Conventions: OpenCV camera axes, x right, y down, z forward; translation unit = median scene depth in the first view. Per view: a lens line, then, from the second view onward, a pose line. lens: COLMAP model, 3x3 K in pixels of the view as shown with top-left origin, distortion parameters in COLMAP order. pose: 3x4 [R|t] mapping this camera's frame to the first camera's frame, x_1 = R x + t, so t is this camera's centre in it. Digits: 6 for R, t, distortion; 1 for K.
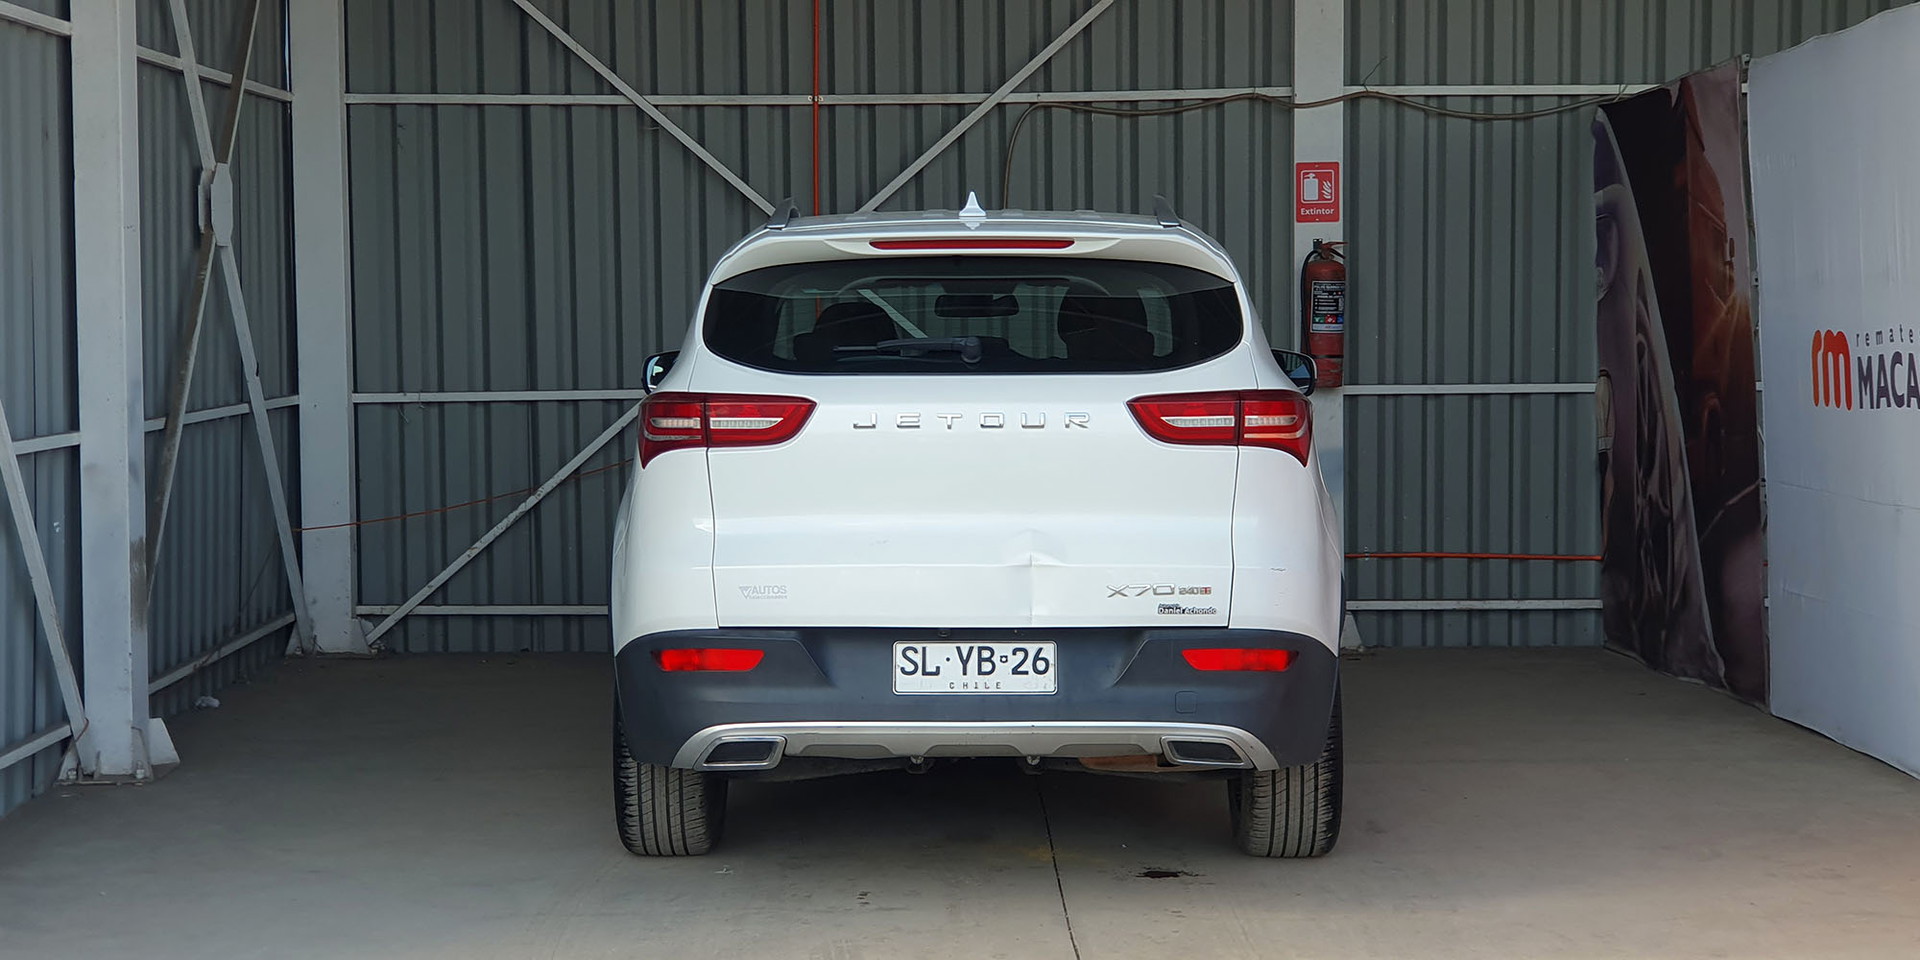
lens RADIAL K [[3078.7, 0, 884.2], [0, 3078.7, 423.4], [0, 0, 1]] dist [0.099256, 0.000000]
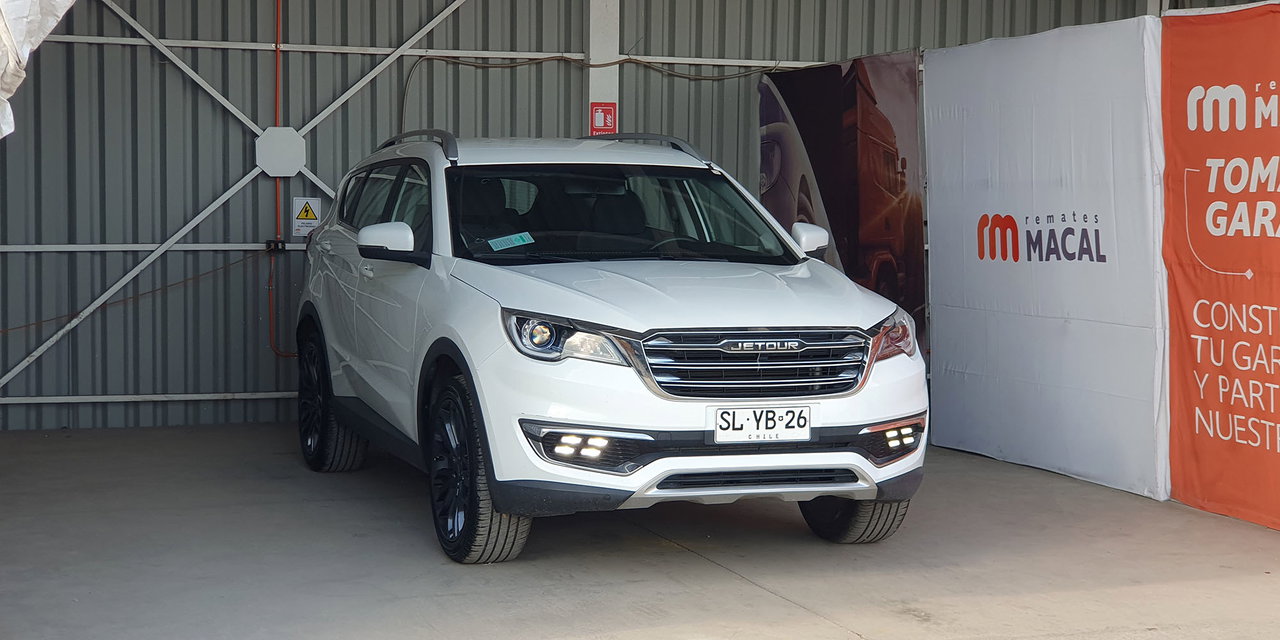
lens RADIAL K [[2052.4, 0, 630.2], [0, 2052.4, 310.9], [0, 0, 1]] dist [0.099256, 0.000000]
pose [[0.929480, -0.005376, 0.368834, -0.230865], [-0.002145, 0.999798, 0.019976, 0.000272], [-0.368866, -0.019358, 0.929281, 0.027092]]
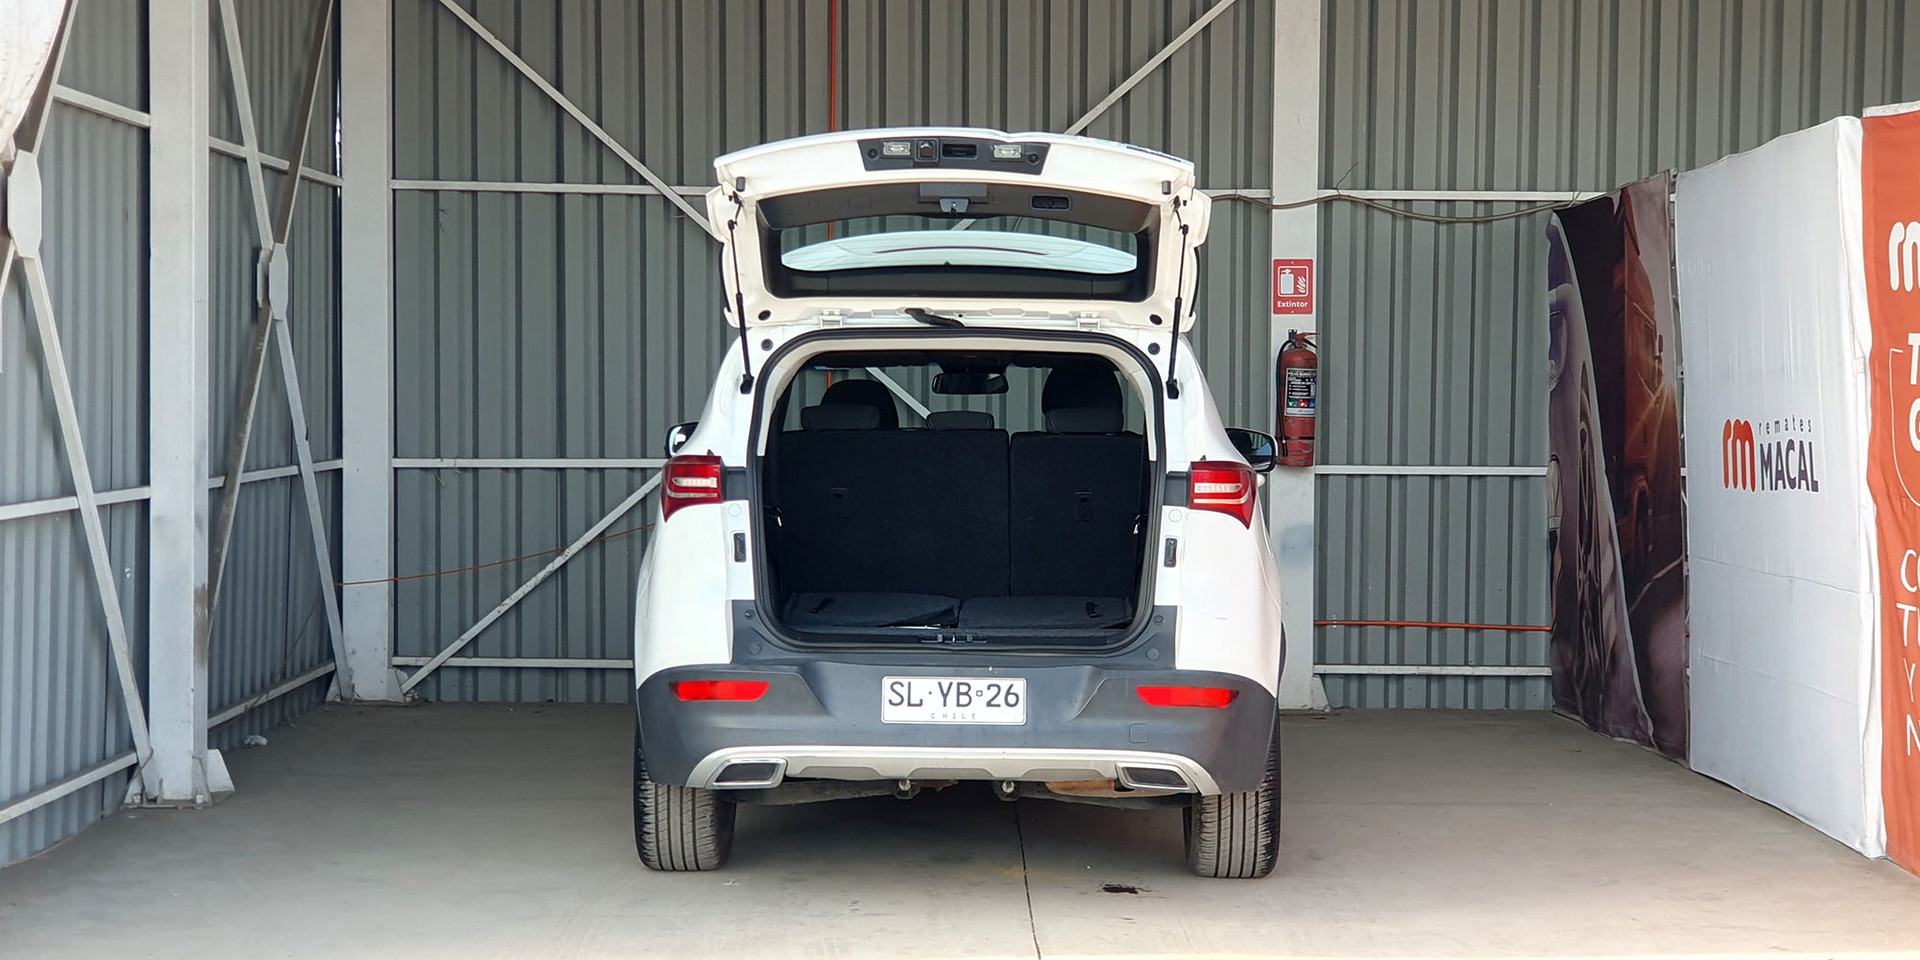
lens RADIAL K [[3078.7, 0, 959.8], [0, 3078.7, 451.5], [0, 0, 1]] dist [0.099256, 0.000000]
pose [[0.999716, 0.015694, 0.017930, 0.005335], [-0.015369, 0.999718, -0.018119, 0.004327], [-0.018209, 0.017838, 0.999675, -0.077079]]
